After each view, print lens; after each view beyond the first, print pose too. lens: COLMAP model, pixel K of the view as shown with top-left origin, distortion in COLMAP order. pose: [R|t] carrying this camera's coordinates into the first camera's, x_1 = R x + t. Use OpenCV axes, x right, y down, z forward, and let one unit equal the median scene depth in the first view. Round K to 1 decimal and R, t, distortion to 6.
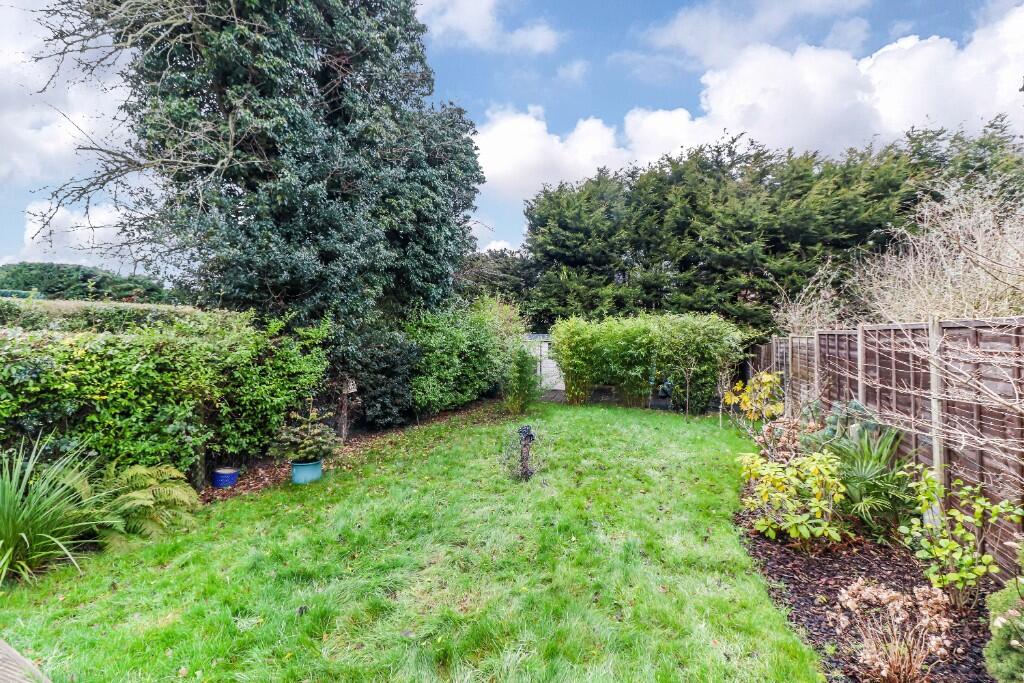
lens RADIAL K [[475.0, 0, 507.7], [0, 475.0, 341.9], [0, 0, 1]] dist [0.015825, -0.001132]
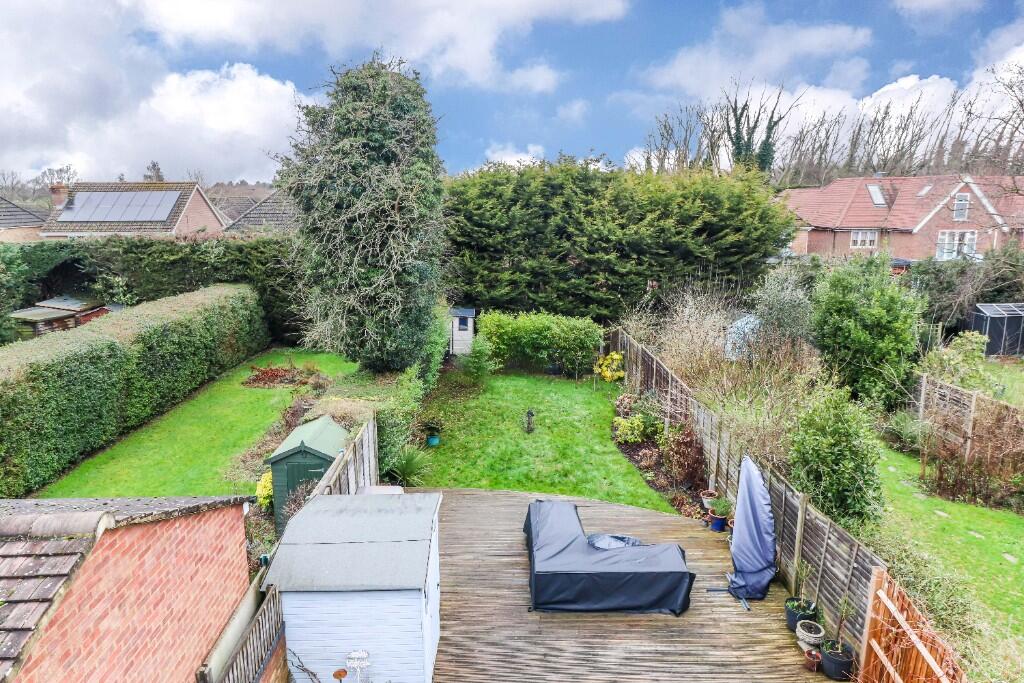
lens RADIAL K [[671.0, 0, 517.4], [0, 671.0, 338.9], [0, 0, 1]] dist [0.024274, 0.000511]
pose [[0.927764, -0.052938, 0.369394, -0.466966], [-0.016998, 0.982864, 0.183547, -0.293968], [-0.372780, -0.176568, 0.910966, -0.730429]]
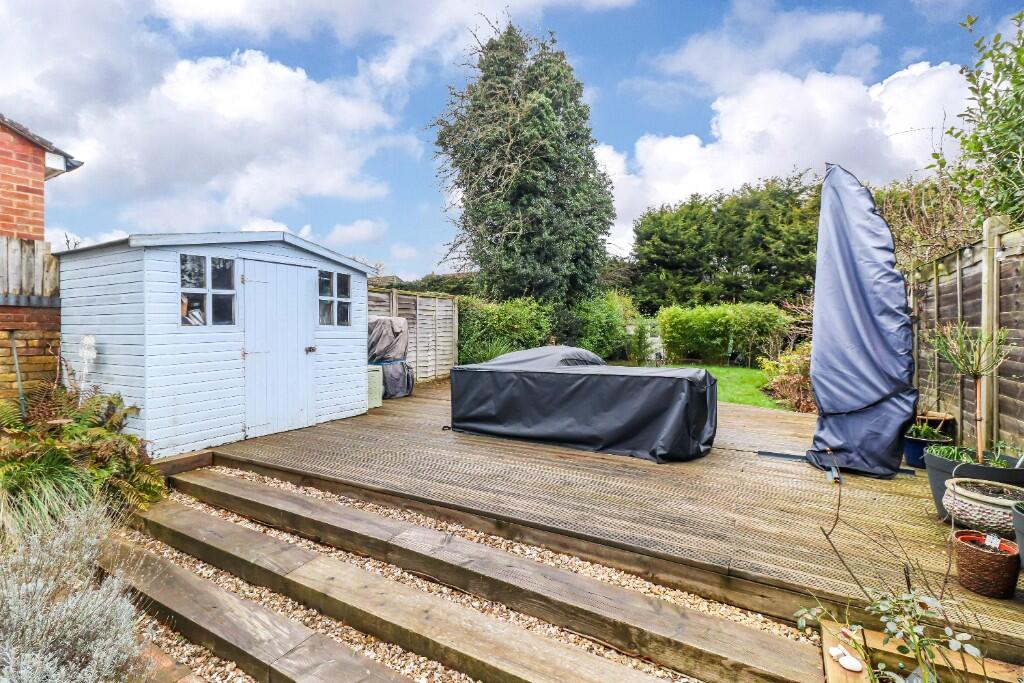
lens RADIAL K [[475.0, 0, 505.3], [0, 475.0, 337.5], [0, 0, 1]] dist [0.015825, -0.001132]
pose [[0.986062, 0.024319, -0.164593, -0.112655], [-0.024106, 0.999704, 0.003290, 0.047059], [0.164625, 0.000724, 0.986356, -0.471501]]
